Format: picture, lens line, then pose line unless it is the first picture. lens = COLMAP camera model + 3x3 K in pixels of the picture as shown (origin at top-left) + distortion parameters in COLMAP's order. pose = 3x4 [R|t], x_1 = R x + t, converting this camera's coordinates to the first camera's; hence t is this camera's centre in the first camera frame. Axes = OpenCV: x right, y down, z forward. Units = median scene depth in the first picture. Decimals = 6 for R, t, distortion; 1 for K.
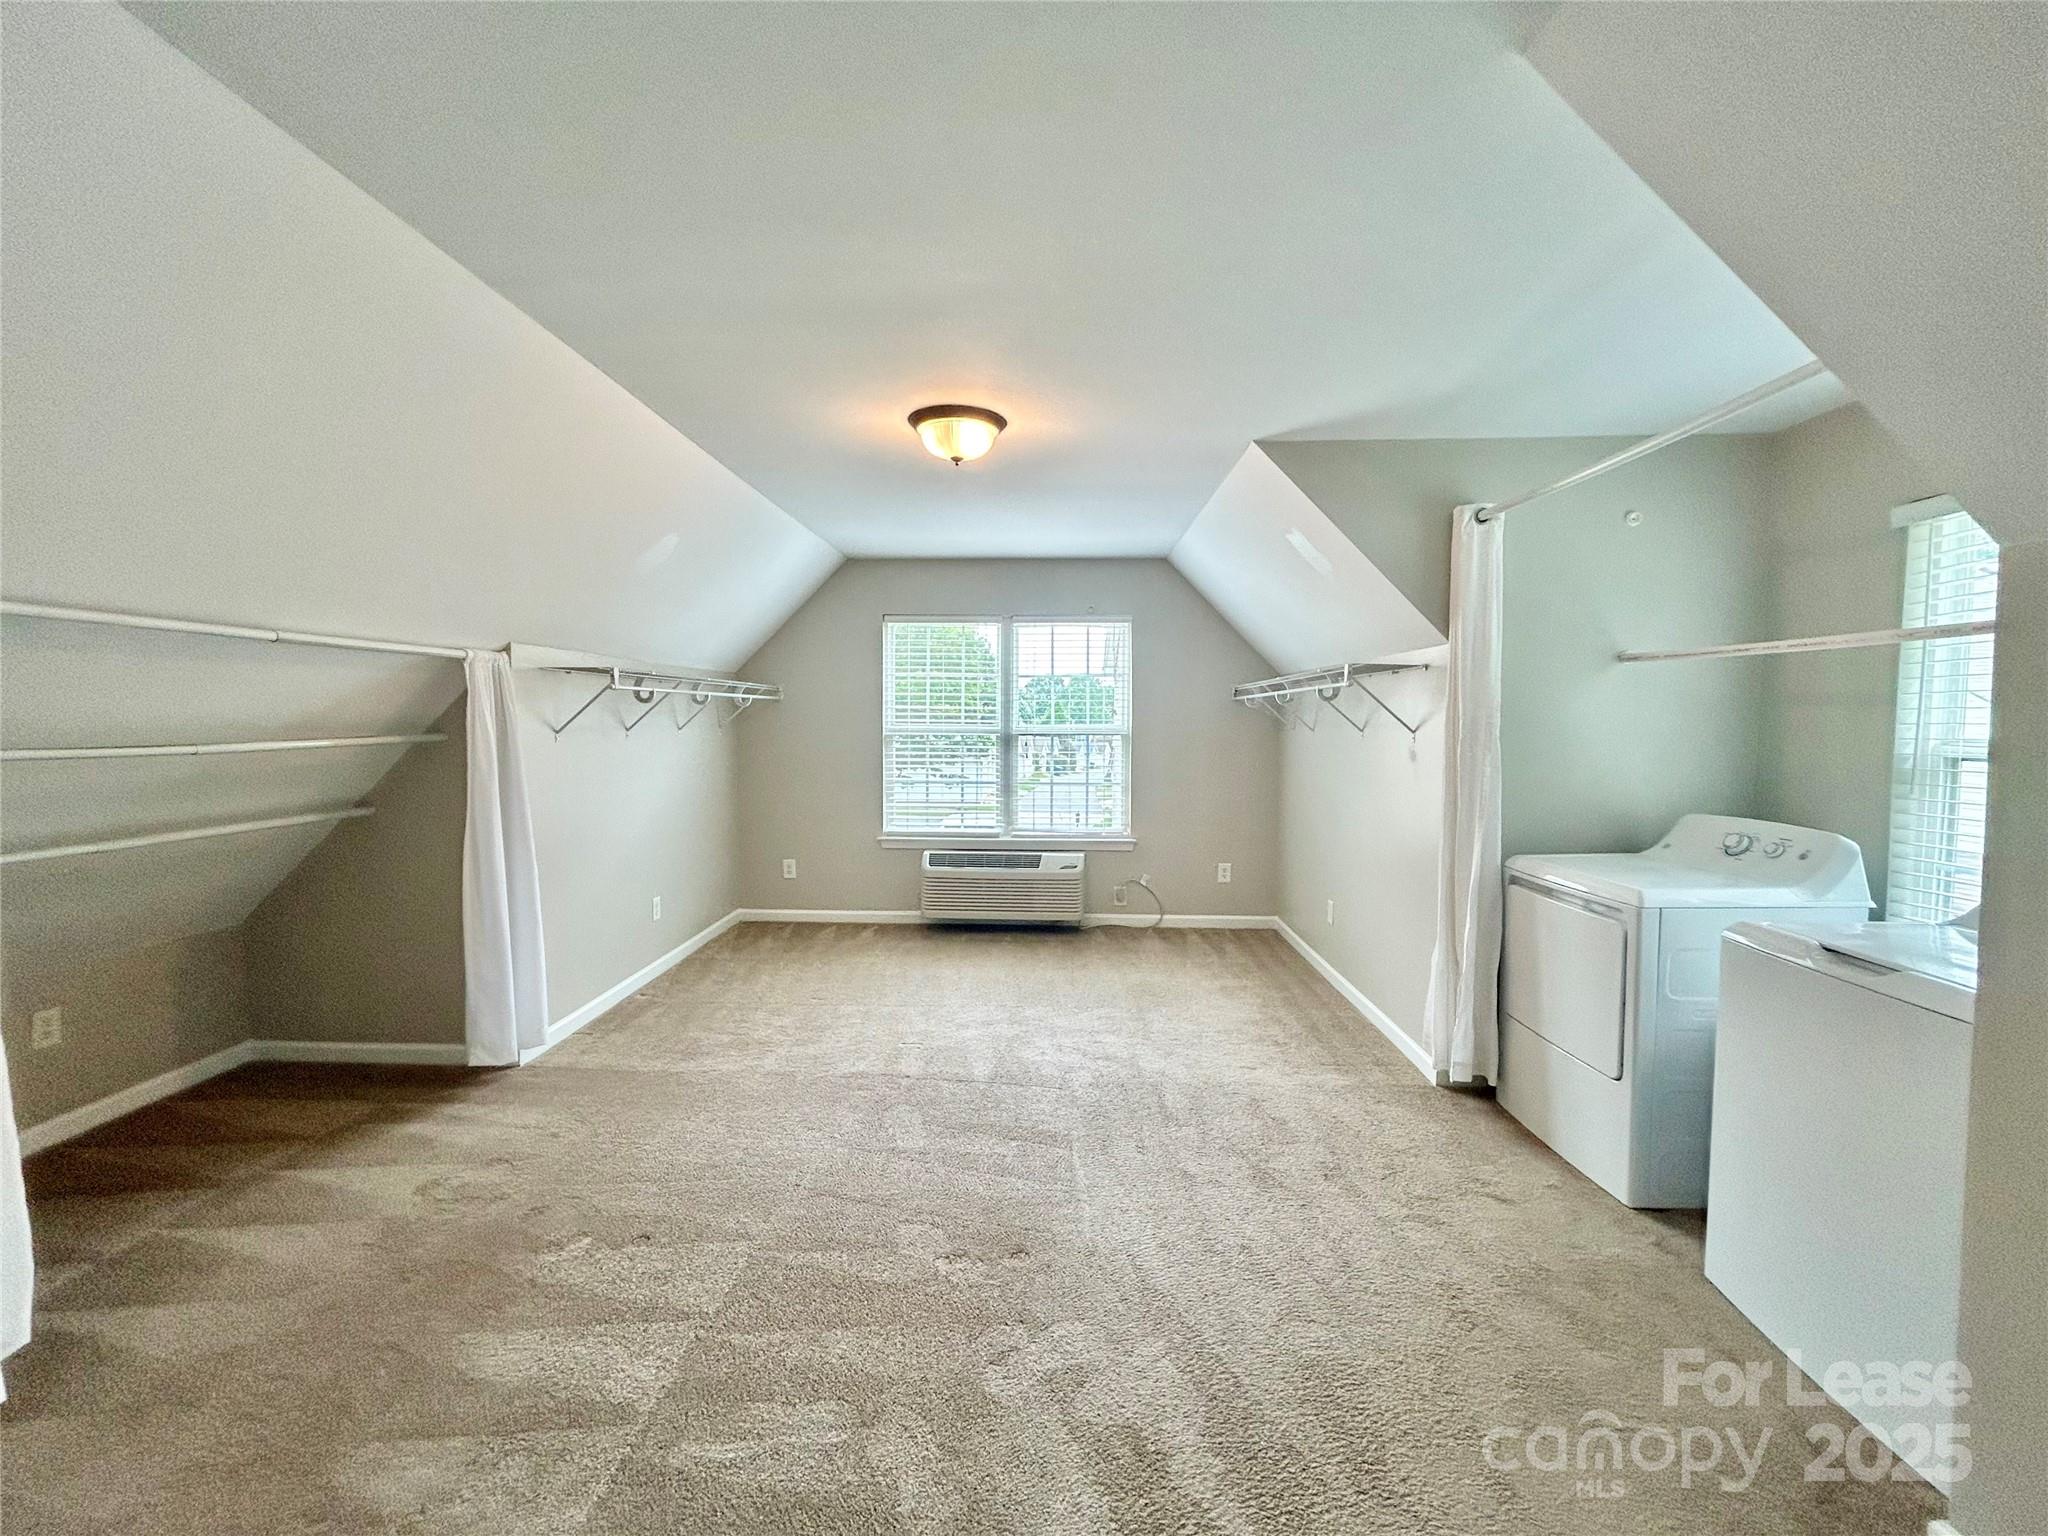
lens RADIAL K [[828.0, 0, 1024.0], [0, 828.0, 768.0], [0, 0, 1]] dist [0.000237, 0.001005]
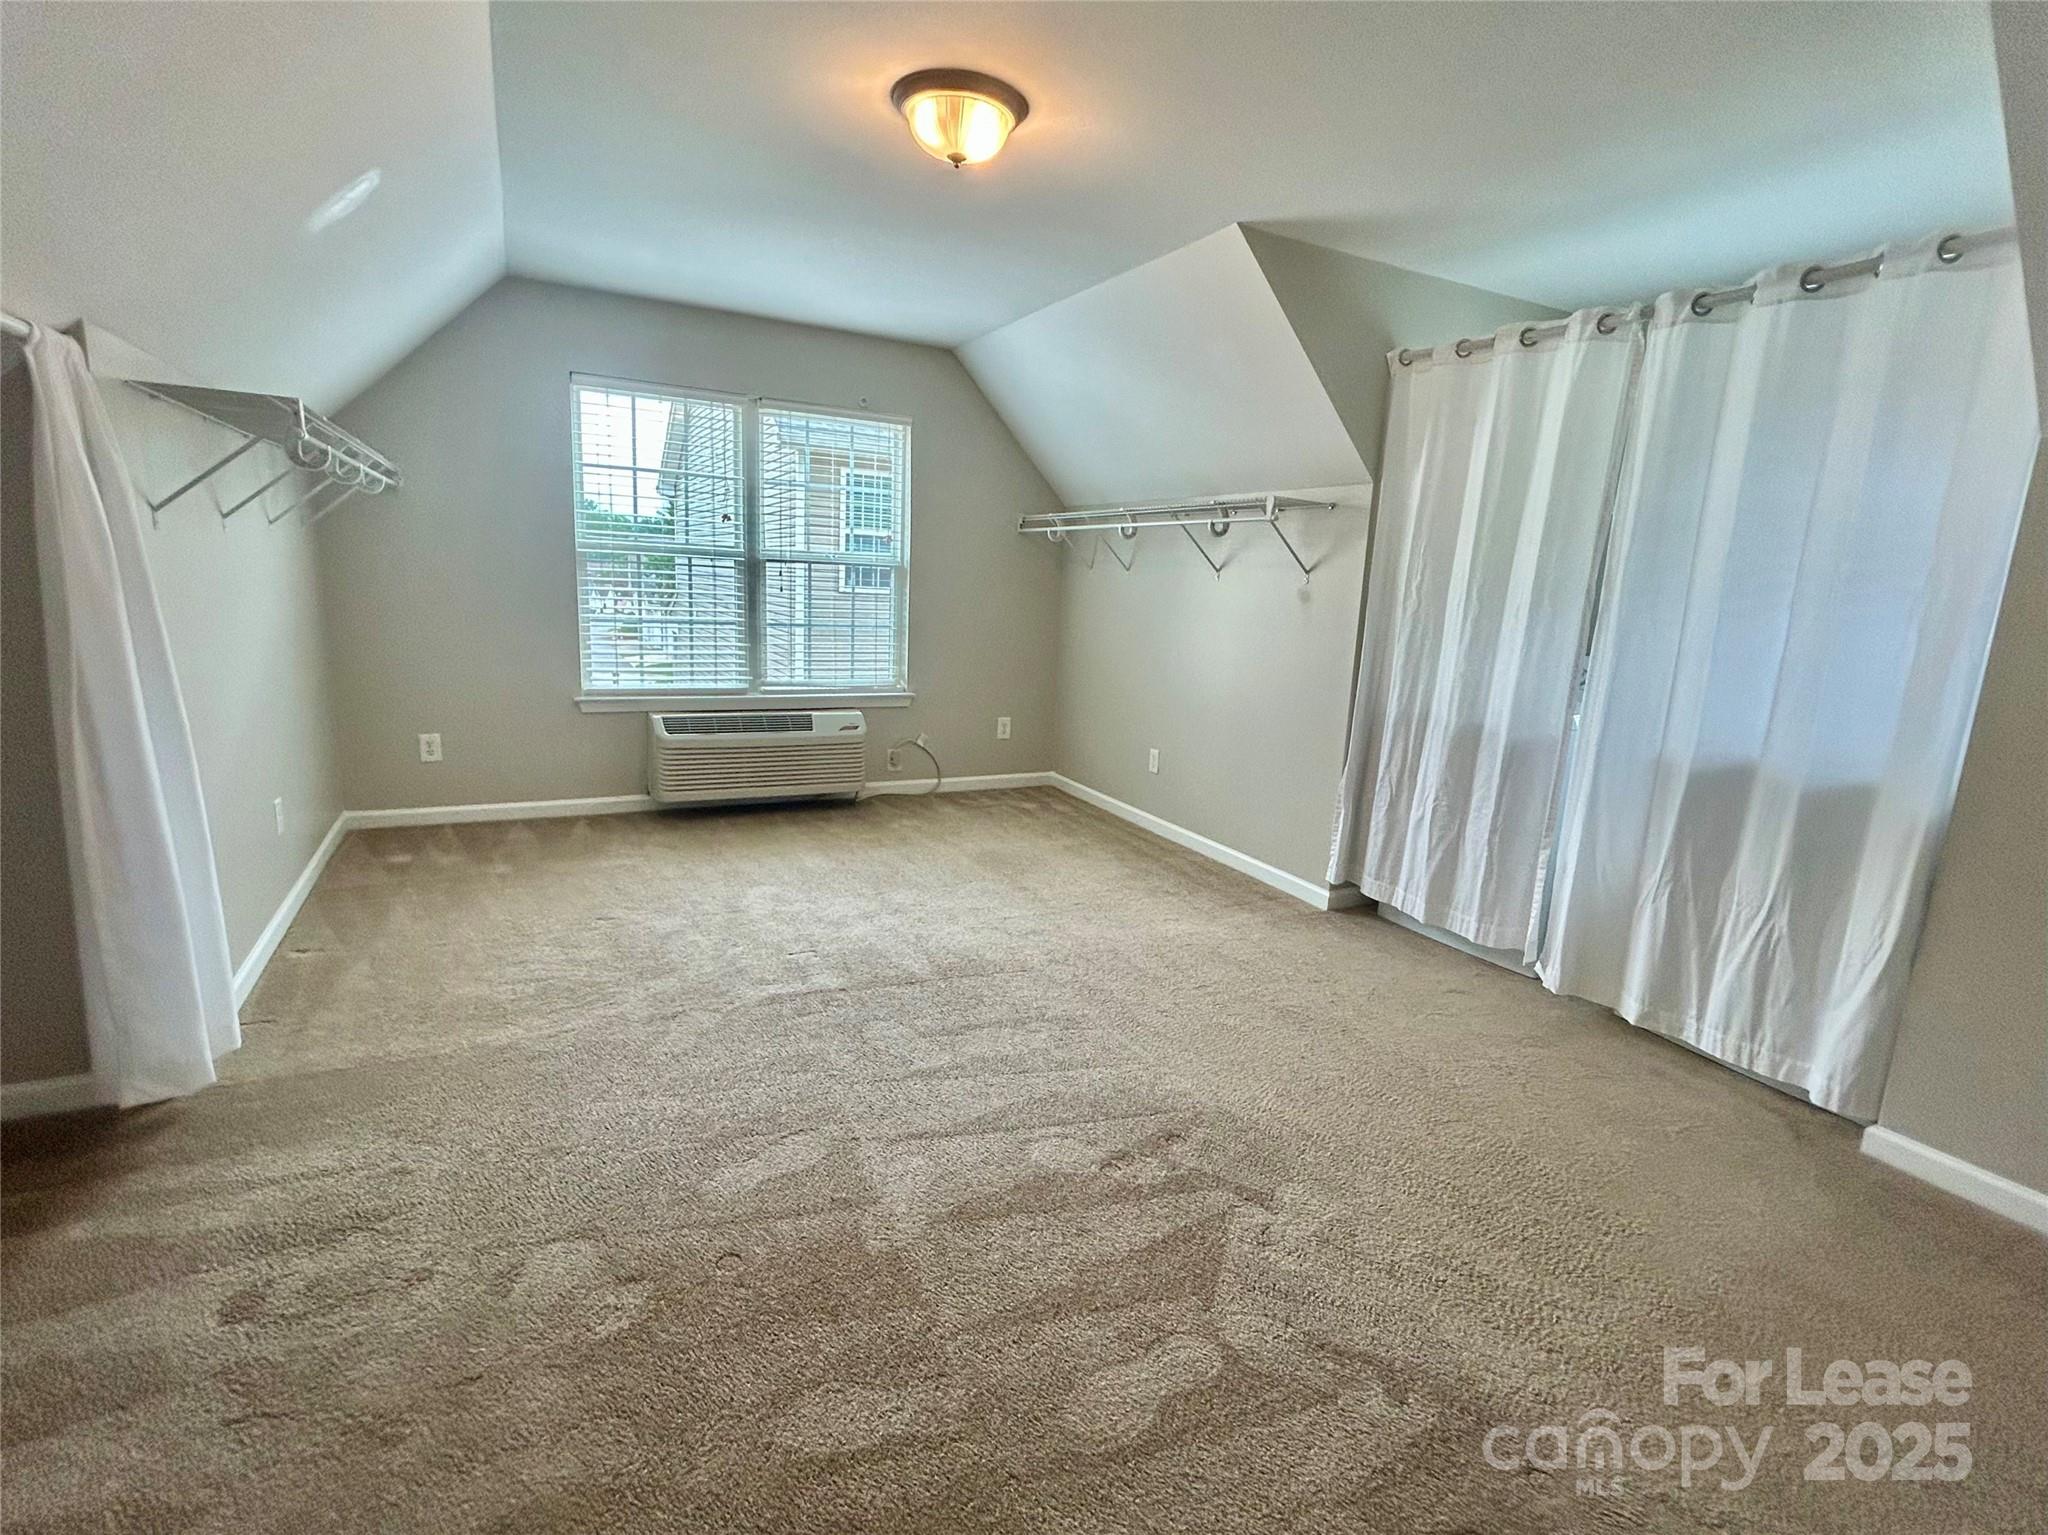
lens RADIAL K [[943.6, 0, 1024.0], [0, 943.6, 767.5], [0, 0, 1]] dist [0.001867, 0.001147]
pose [[0.868770, -0.059865, 0.491584, -0.370145], [-0.016785, 0.988536, 0.150049, 0.021949], [-0.494931, -0.138609, 0.857806, 0.151581]]
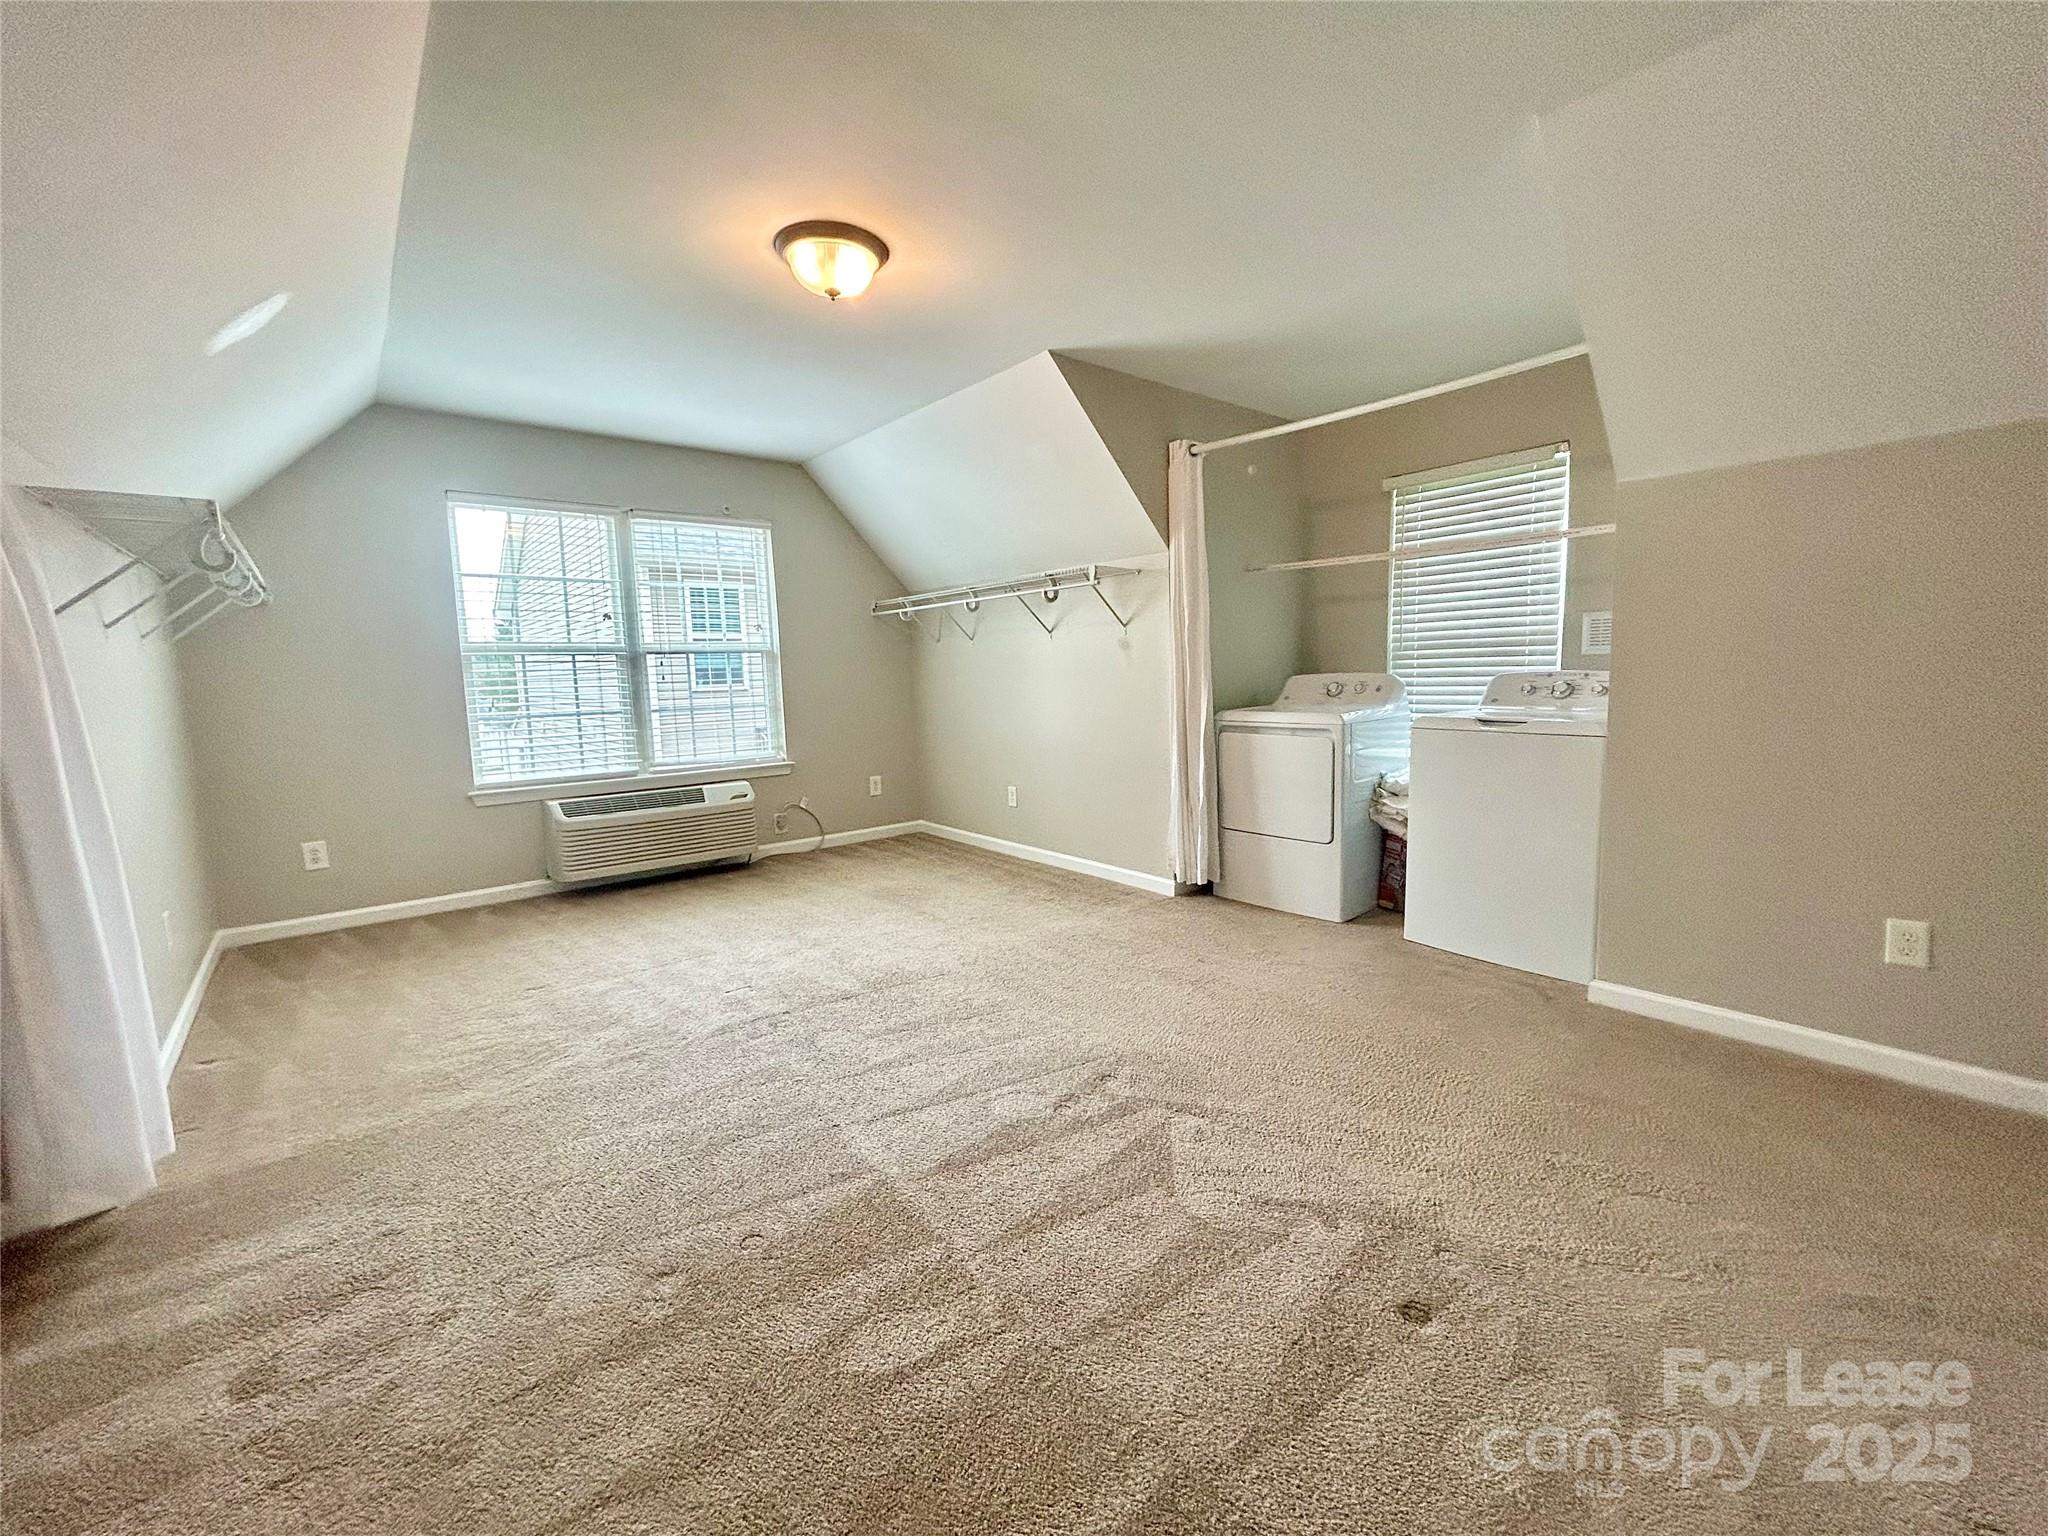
lens RADIAL K [[828.0, 0, 1024.0], [0, 828.0, 768.0], [0, 0, 1]] dist [0.000237, 0.001005]
pose [[0.745640, -0.102170, 0.658470, -0.442566], [0.068689, 0.994696, 0.076557, 0.058471], [-0.662799, -0.011854, 0.748703, 0.161910]]
